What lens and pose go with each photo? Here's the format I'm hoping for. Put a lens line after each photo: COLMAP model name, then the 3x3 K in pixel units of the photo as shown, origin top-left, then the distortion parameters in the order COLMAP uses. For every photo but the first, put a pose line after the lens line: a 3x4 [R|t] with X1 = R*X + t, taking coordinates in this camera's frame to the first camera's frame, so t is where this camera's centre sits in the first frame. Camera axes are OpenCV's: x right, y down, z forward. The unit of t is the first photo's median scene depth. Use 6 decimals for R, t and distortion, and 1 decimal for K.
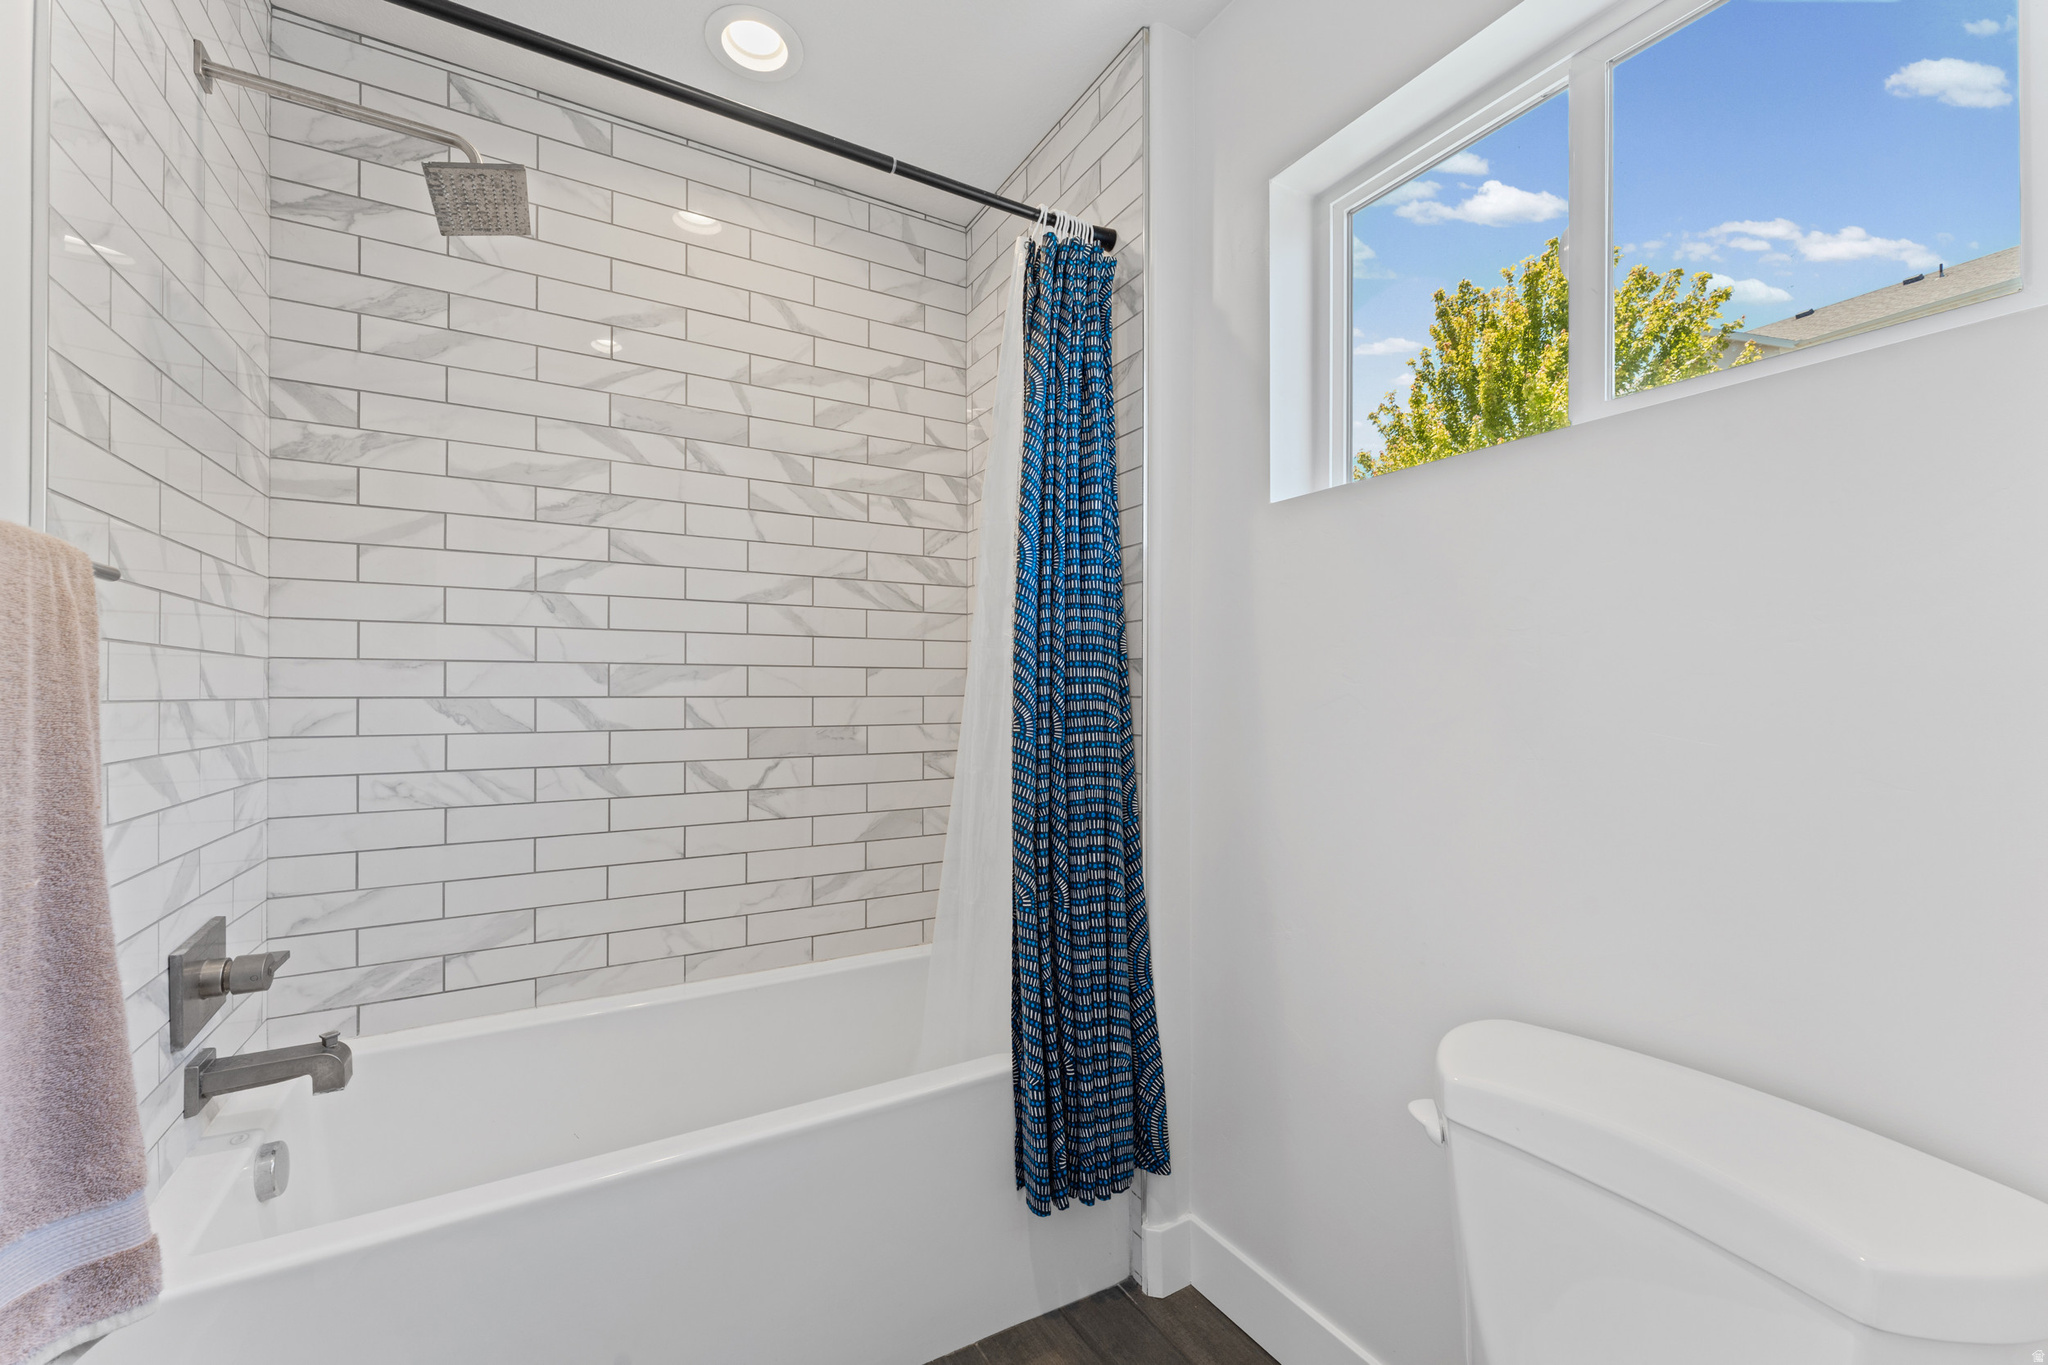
lens RADIAL K [[825.4, 0, 1028.1], [0, 825.4, 688.0], [0, 0, 1]] dist [-0.001933, 0.000341]
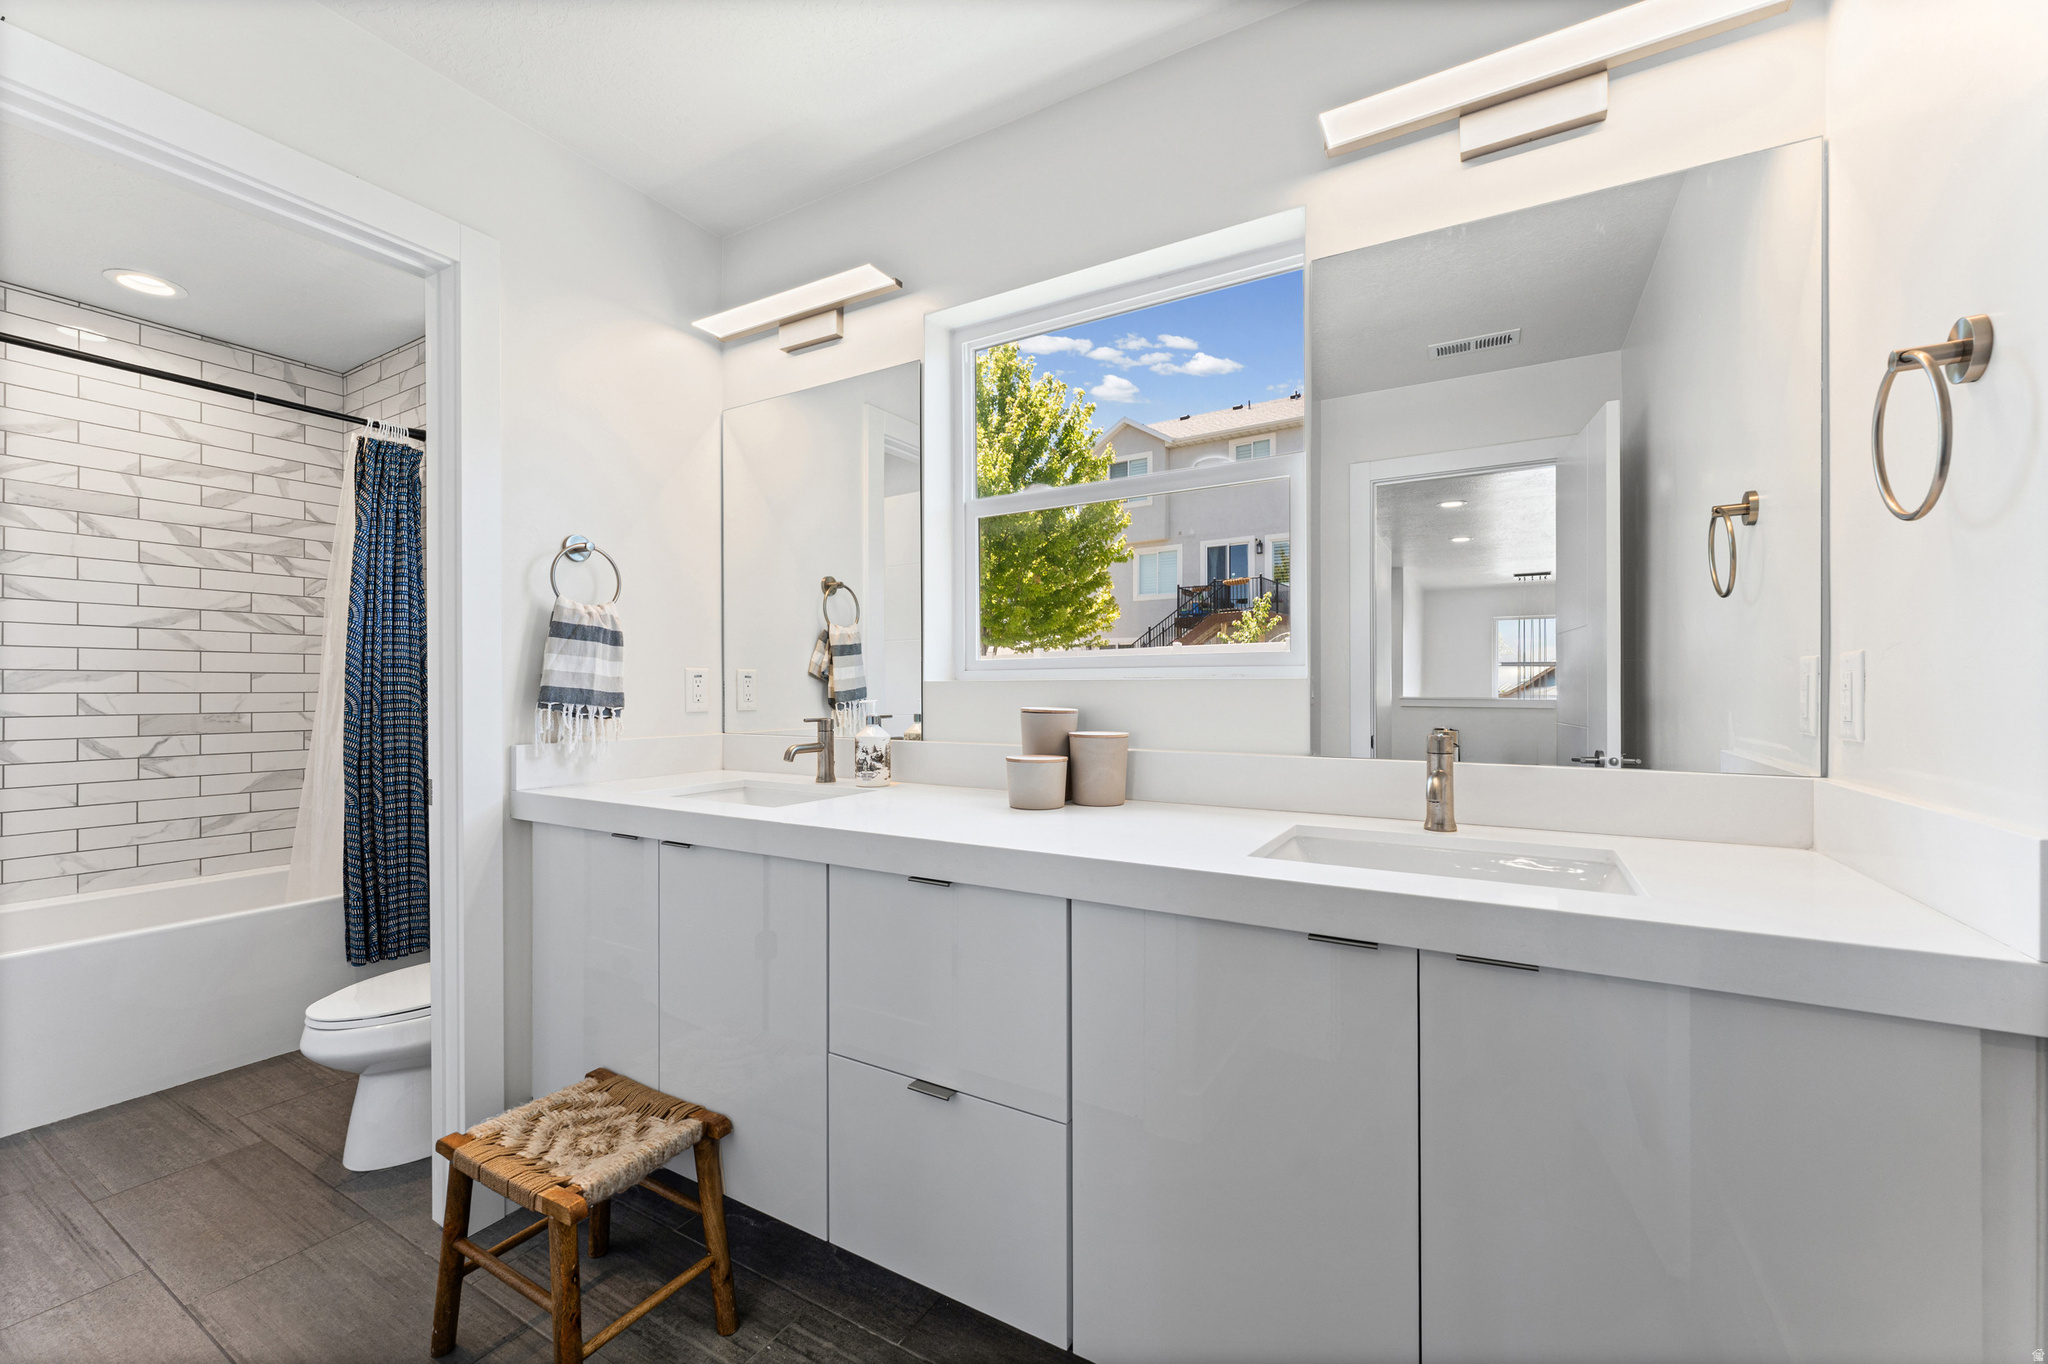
lens RADIAL K [[825.4, 0, 1019.9], [0, 825.4, 691.2], [0, 0, 1]] dist [-0.001933, 0.000341]
pose [[0.873442, -0.000150, 0.486928, 0.388822], [-0.002664, 0.999984, 0.005087, -0.005013], [-0.486921, -0.005740, 0.873427, -1.285464]]
